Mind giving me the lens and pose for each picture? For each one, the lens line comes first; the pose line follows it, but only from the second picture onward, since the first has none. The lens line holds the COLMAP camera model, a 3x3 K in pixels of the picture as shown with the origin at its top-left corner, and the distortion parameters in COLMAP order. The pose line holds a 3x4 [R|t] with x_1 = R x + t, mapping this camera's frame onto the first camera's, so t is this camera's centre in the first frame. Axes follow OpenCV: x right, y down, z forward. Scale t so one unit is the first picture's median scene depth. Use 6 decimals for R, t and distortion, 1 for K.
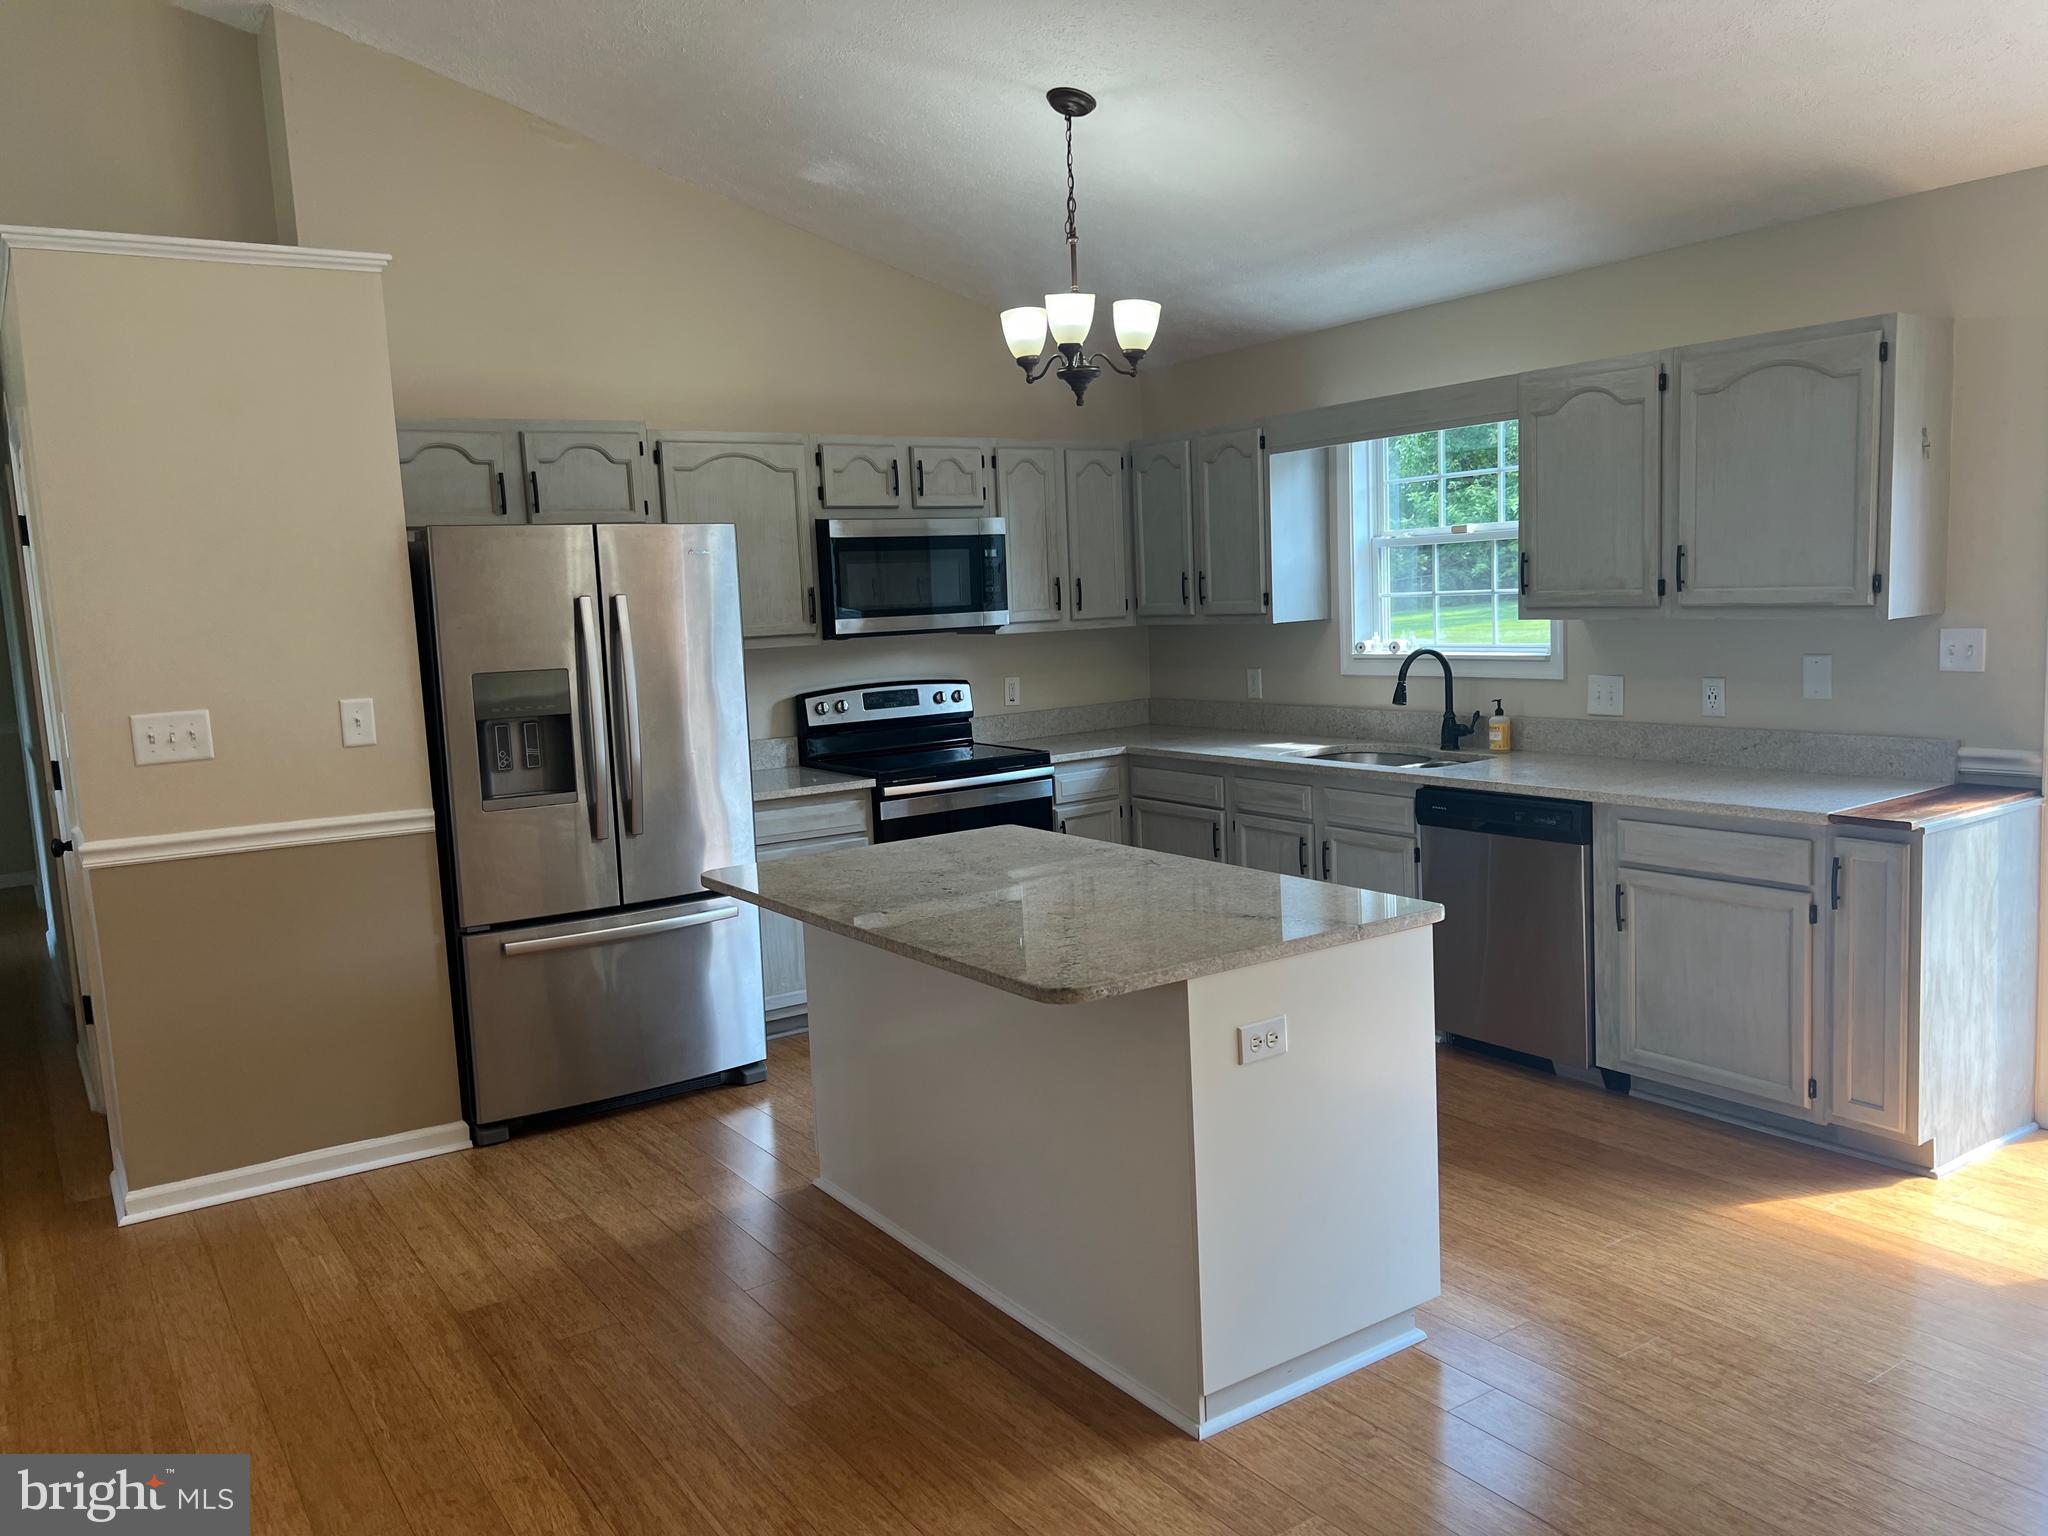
lens RADIAL K [[1541.6, 0, 1024.0], [0, 1541.6, 768.0], [0, 0, 1]] dist [0.078080, -0.103952]
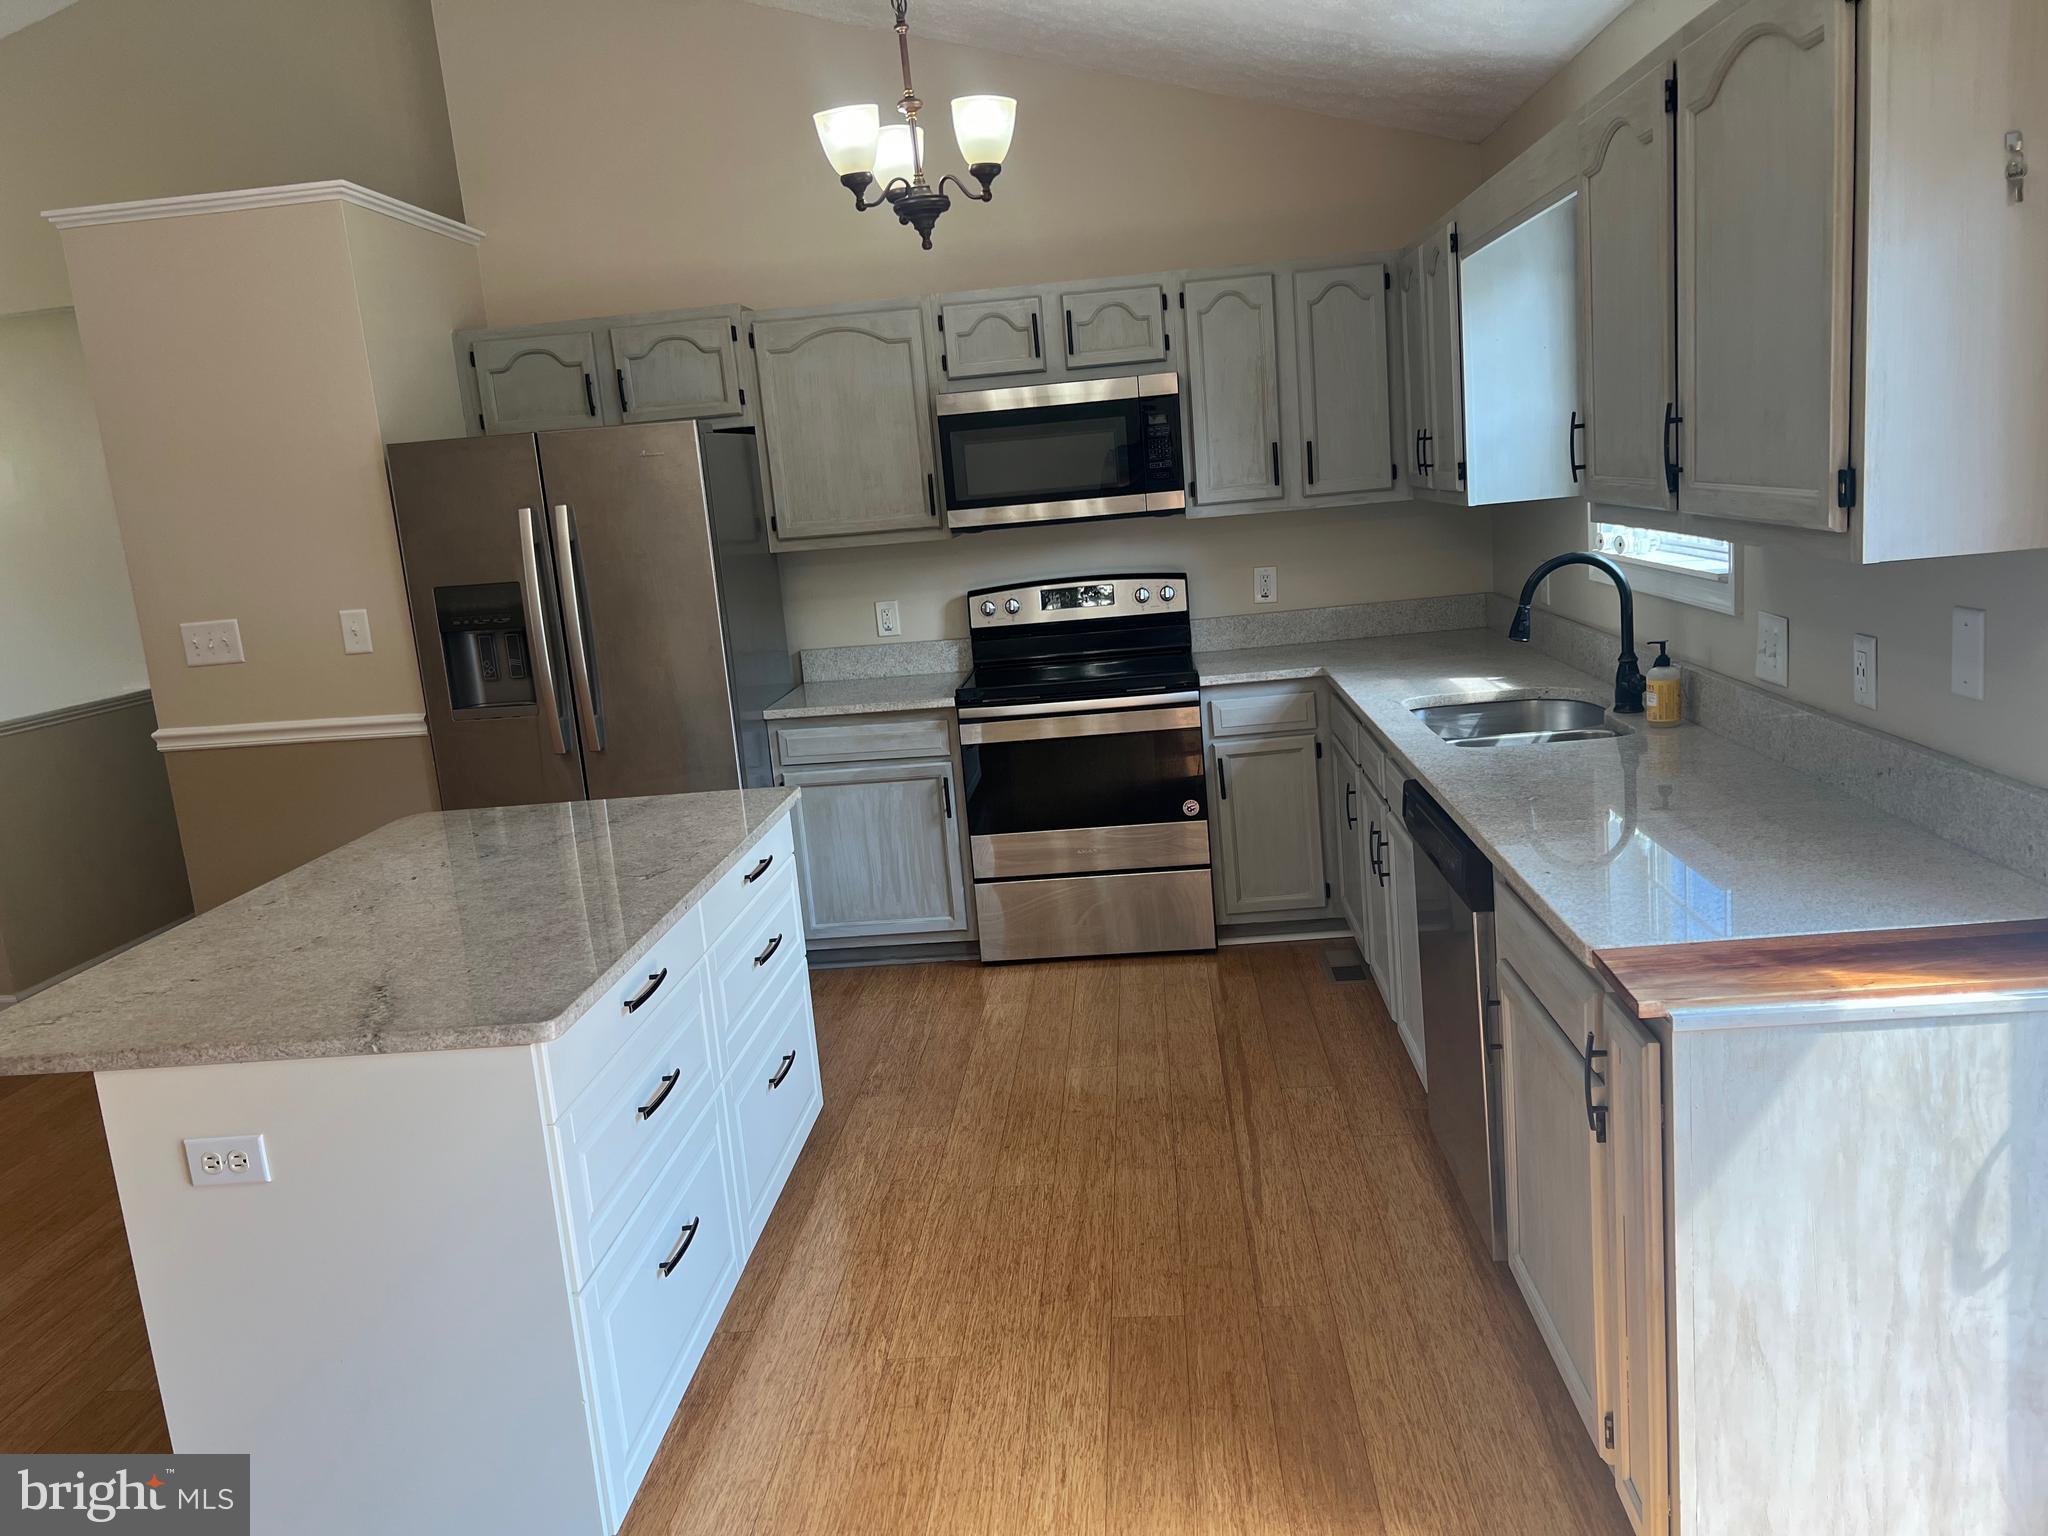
lens RADIAL K [[1541.6, 0, 1024.0], [0, 1541.6, 768.0], [0, 0, 1]] dist [0.078080, -0.103952]
pose [[0.784516, 0.095226, -0.612753, 0.558162], [-0.022724, 0.991890, 0.125052, -0.074664], [0.619692, -0.084181, 0.780318, 0.397678]]
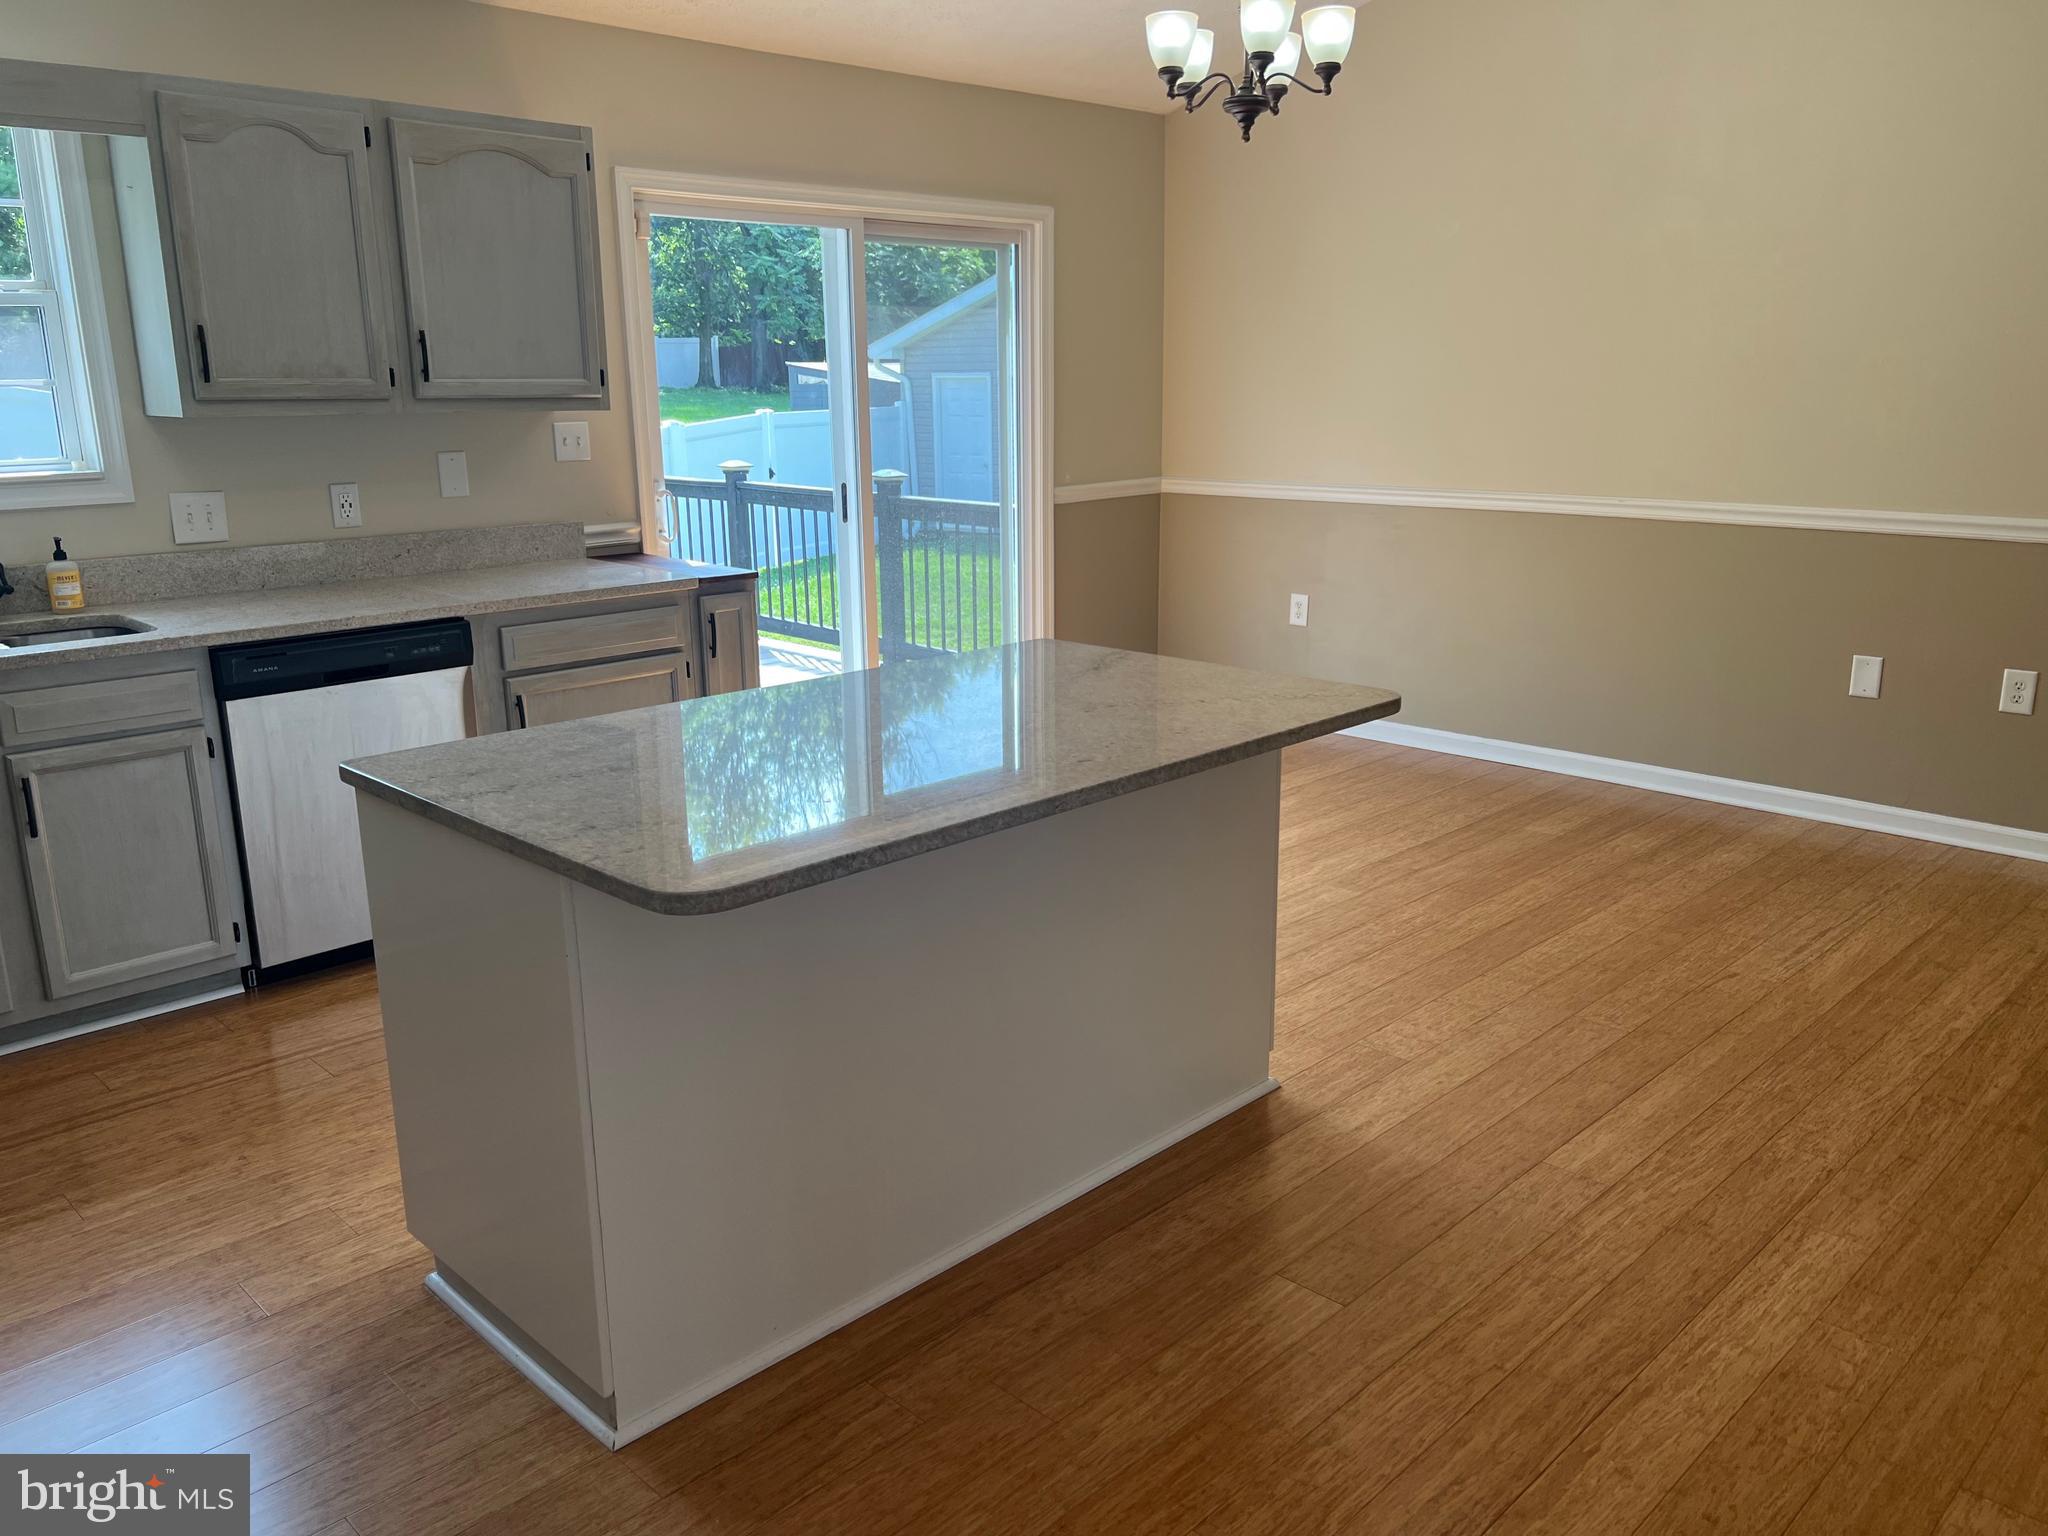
lens RADIAL K [[1541.6, 0, 1024.0], [0, 1541.6, 768.0], [0, 0, 1]] dist [0.078080, -0.103952]
pose [[-0.190093, -0.200062, 0.961166, -0.549489], [0.132030, 0.964914, 0.226954, -0.052528], [-0.972848, 0.170045, -0.157010, 0.793947]]
